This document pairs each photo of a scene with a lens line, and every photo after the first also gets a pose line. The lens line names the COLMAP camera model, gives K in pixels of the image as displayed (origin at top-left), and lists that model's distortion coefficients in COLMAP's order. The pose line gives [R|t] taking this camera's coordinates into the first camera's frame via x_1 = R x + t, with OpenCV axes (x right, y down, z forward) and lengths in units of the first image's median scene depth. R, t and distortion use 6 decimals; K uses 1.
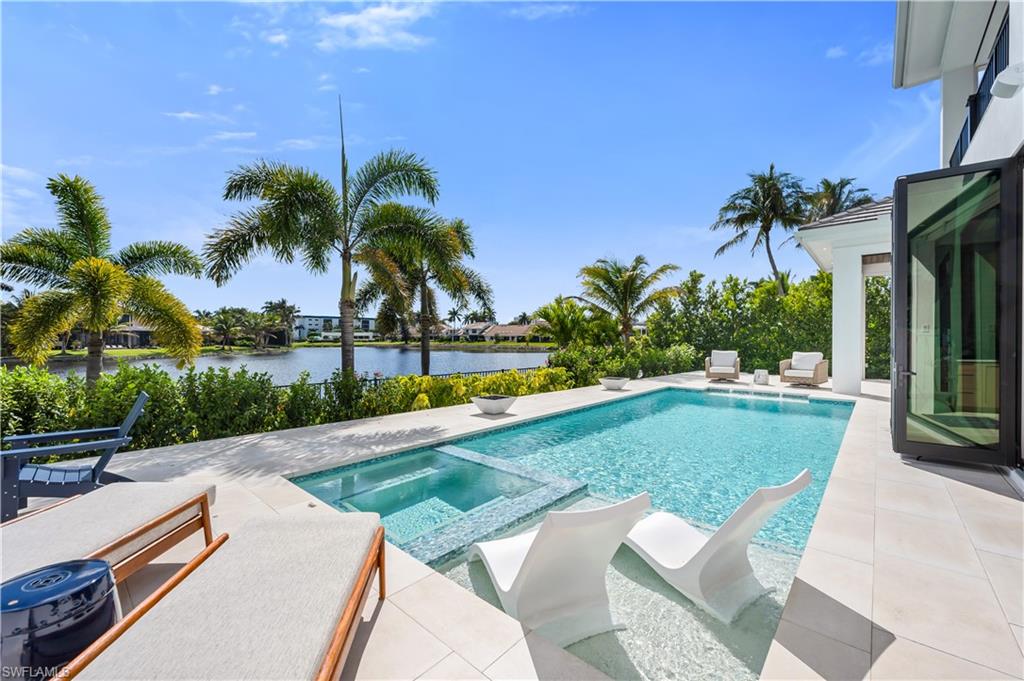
lens RADIAL K [[410.2, 0, 507.9], [0, 410.2, 340.6], [0, 0, 1]] dist [-0.000205, 0.000170]
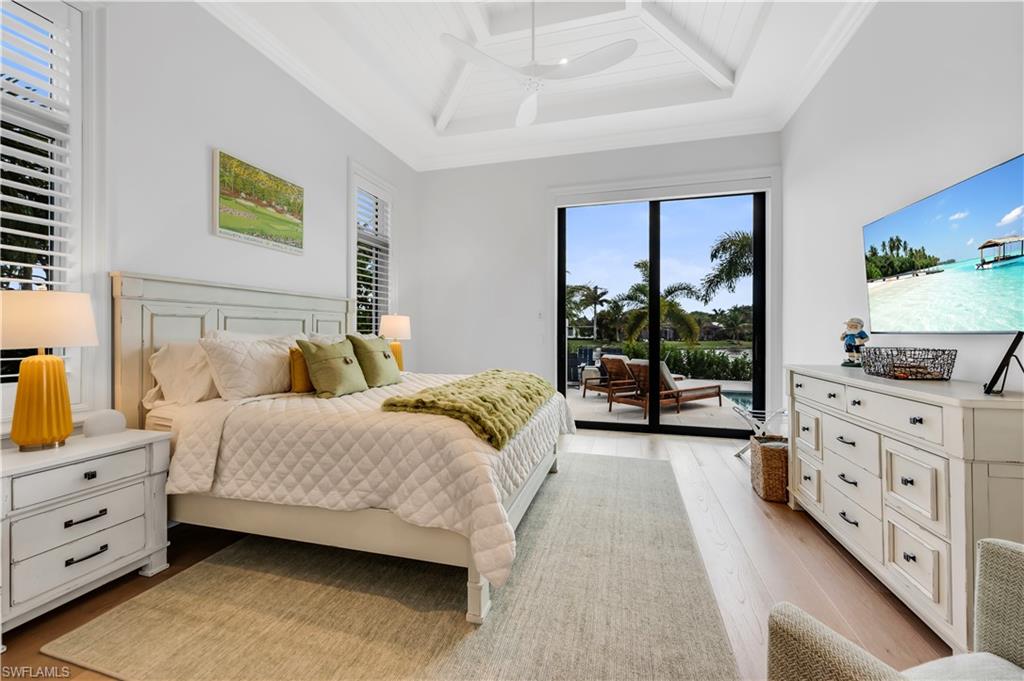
lens RADIAL K [[410.2, 0, 511.6], [0, 410.2, 335.4], [0, 0, 1]] dist [-0.000205, 0.000170]
pose [[0.441931, 0.000440, -0.897049, 0.512158], [-0.000138, 1.000000, 0.000423, 0.002179], [0.897049, -0.000063, 0.441931, -0.544985]]
